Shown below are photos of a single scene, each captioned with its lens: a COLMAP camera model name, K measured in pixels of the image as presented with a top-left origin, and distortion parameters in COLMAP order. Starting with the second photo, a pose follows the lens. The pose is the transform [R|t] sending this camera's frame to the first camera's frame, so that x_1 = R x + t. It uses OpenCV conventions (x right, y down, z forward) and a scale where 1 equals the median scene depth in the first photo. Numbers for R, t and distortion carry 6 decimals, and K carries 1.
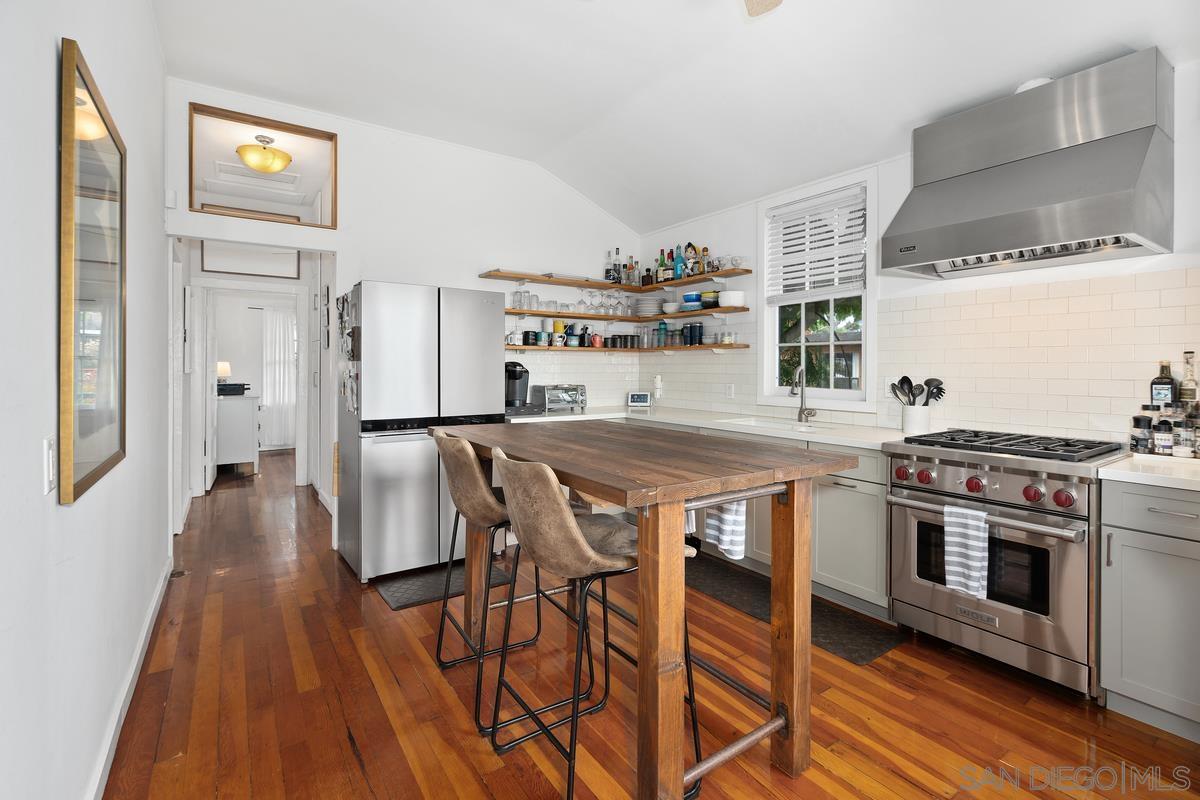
lens RADIAL K [[539.1, 0, 593.8], [0, 539.1, 369.5], [0, 0, 1]] dist [-0.003272, 0.000053]
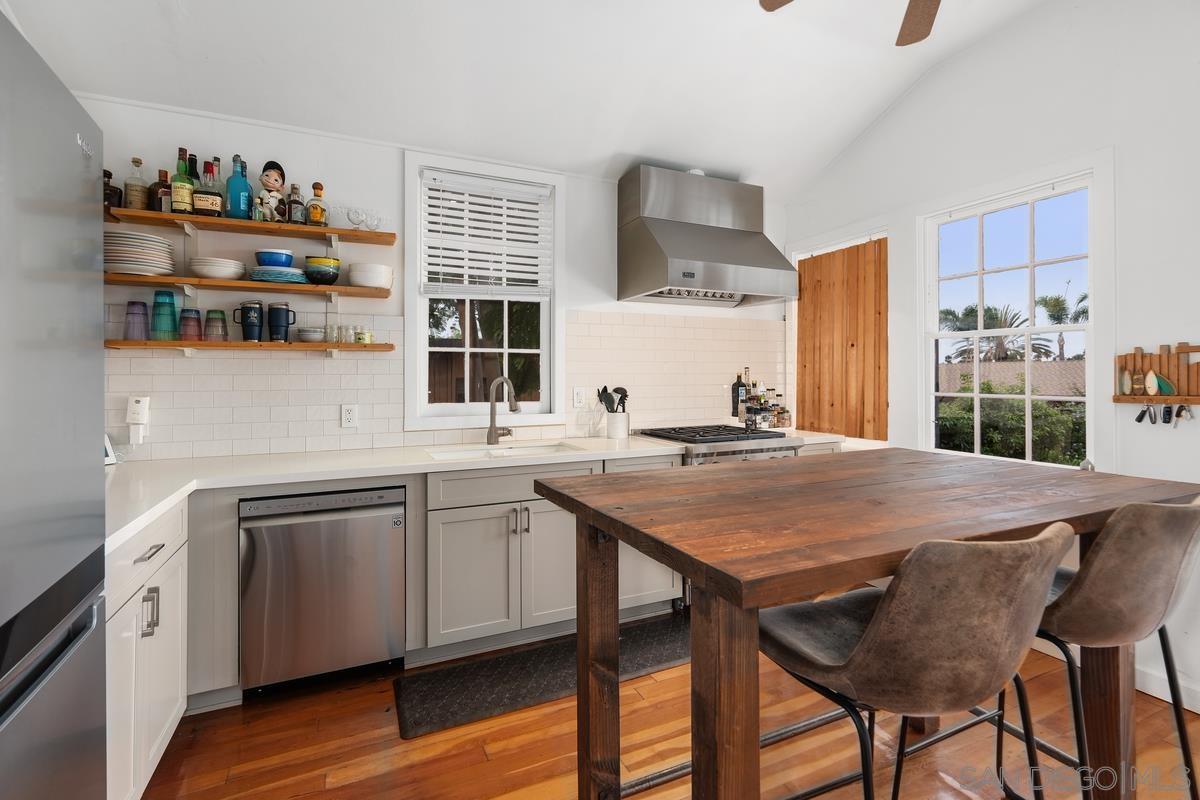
lens RADIAL K [[539.1, 0, 591.1], [0, 539.1, 363.3], [0, 0, 1]] dist [-0.003272, 0.000053]
pose [[0.172197, 0.009212, 0.985019, -0.344009], [0.004798, 0.999937, -0.010190, -0.015175], [-0.985051, 0.006480, 0.172142, 0.602705]]
